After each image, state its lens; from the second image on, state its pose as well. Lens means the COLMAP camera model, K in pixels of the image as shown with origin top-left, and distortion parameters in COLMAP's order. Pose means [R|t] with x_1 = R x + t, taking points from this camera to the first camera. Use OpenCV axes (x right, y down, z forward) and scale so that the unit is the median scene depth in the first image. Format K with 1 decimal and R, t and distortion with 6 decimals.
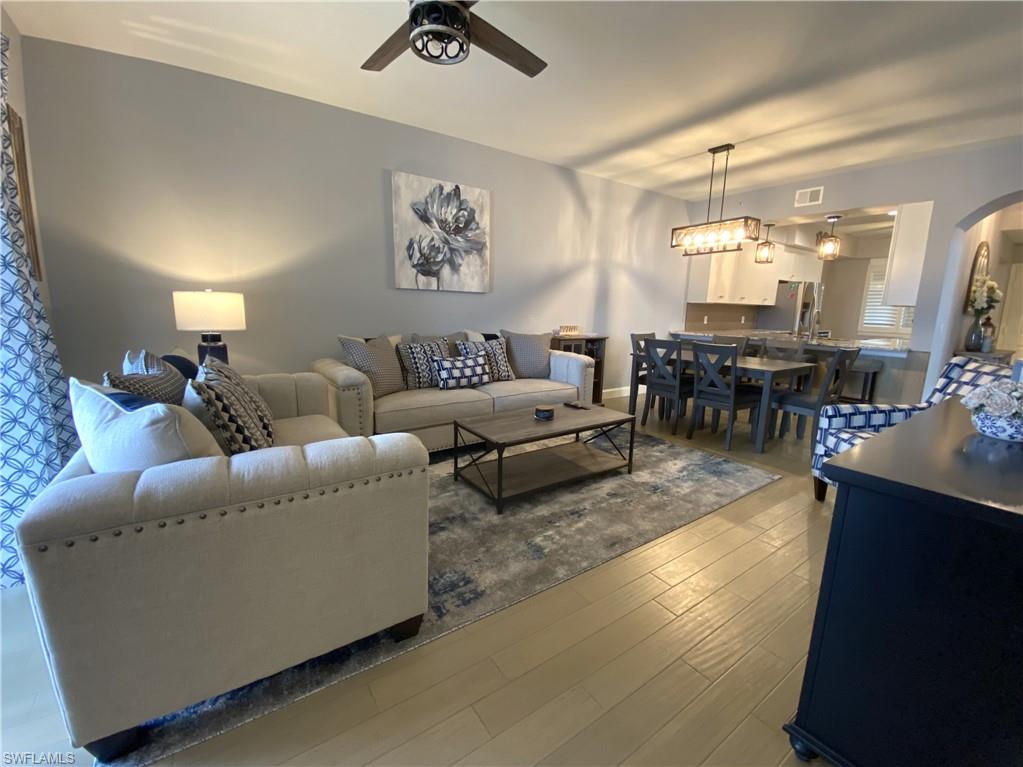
lens RADIAL K [[438.6, 0, 489.3], [0, 438.6, 388.0], [0, 0, 1]] dist [0.029443, -0.027238]
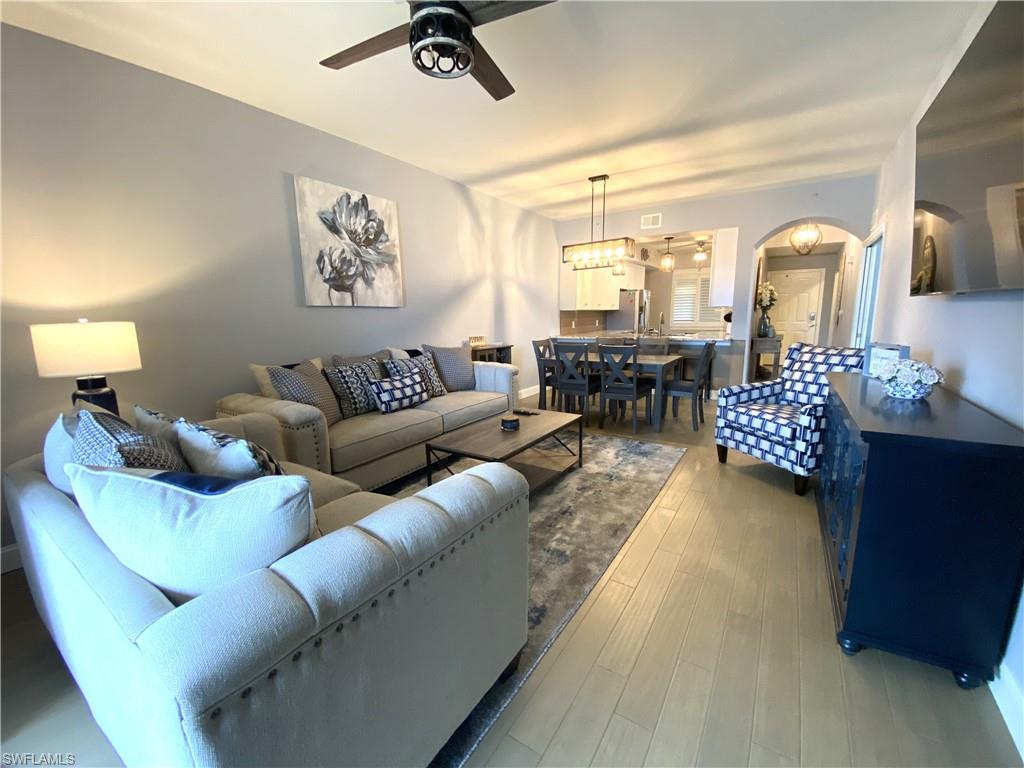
lens RADIAL K [[439.1, 0, 489.7], [0, 439.1, 388.5], [0, 0, 1]] dist [0.029443, -0.027238]
pose [[0.918591, -0.104209, 0.381222, -0.247018], [0.110039, 0.993906, 0.006540, -0.029474], [-0.379580, 0.035942, 0.924460, 0.050593]]
